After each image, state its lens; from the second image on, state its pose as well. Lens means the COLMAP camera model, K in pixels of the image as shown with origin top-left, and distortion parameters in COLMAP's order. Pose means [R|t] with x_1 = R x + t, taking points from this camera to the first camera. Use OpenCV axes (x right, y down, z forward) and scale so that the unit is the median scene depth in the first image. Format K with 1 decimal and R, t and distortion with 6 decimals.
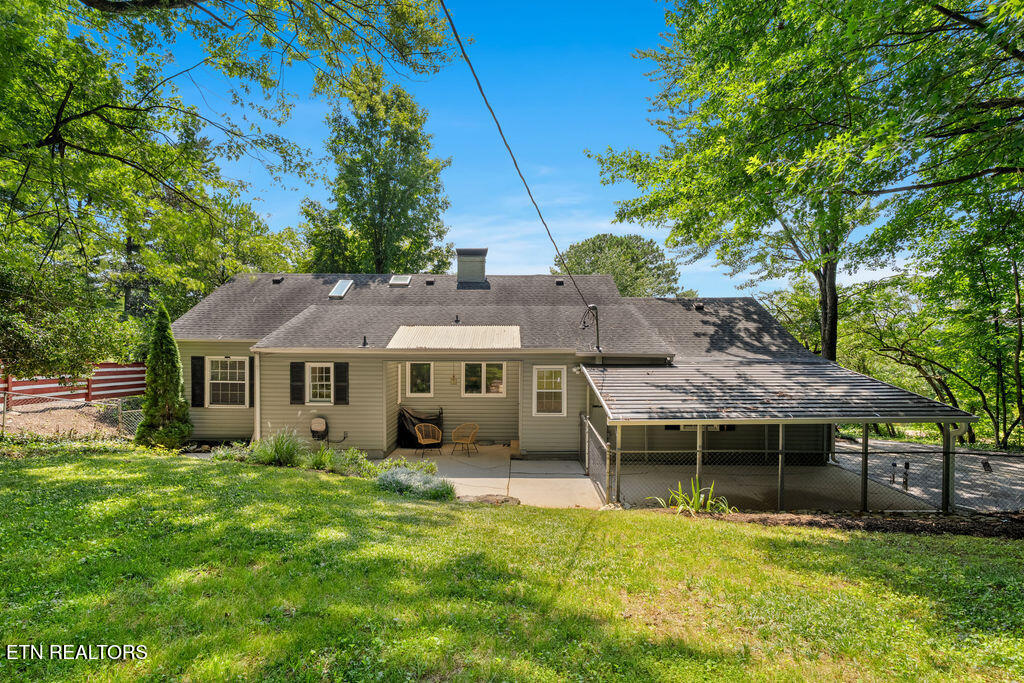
lens RADIAL K [[471.0, 0, 503.3], [0, 471.0, 339.4], [0, 0, 1]] dist [-0.001060, 0.000491]
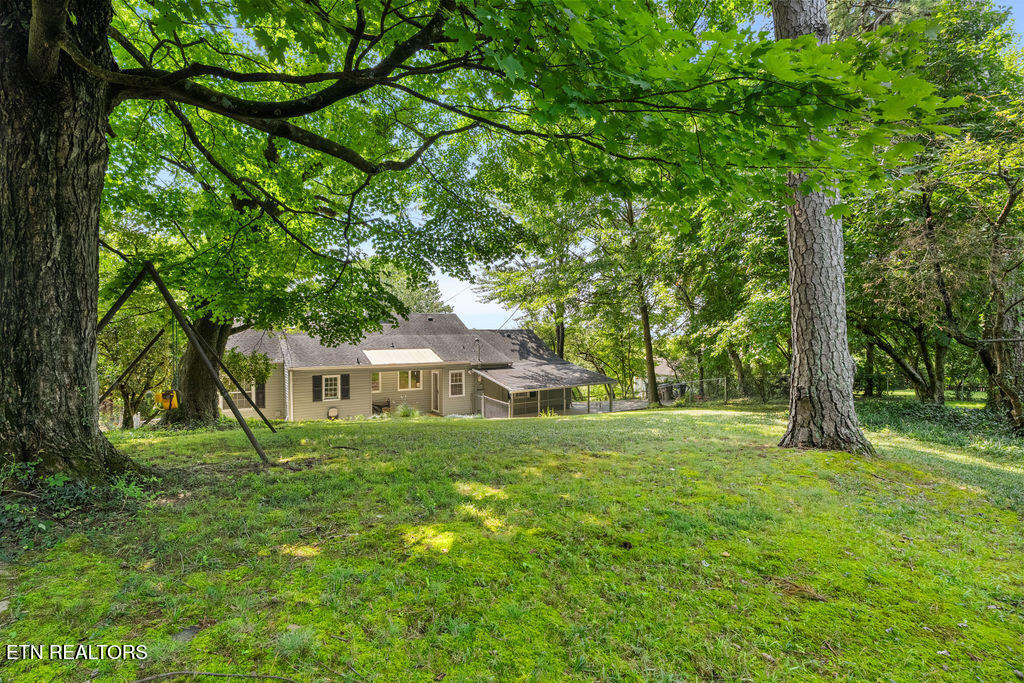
lens RADIAL K [[471.0, 0, 512.9], [0, 471.0, 338.8], [0, 0, 1]] dist [-0.001060, 0.000491]
pose [[0.836470, -0.011113, 0.547900, -0.743045], [0.012162, 0.999925, 0.001715, -0.070923], [-0.547878, 0.005229, 0.836542, -0.715589]]
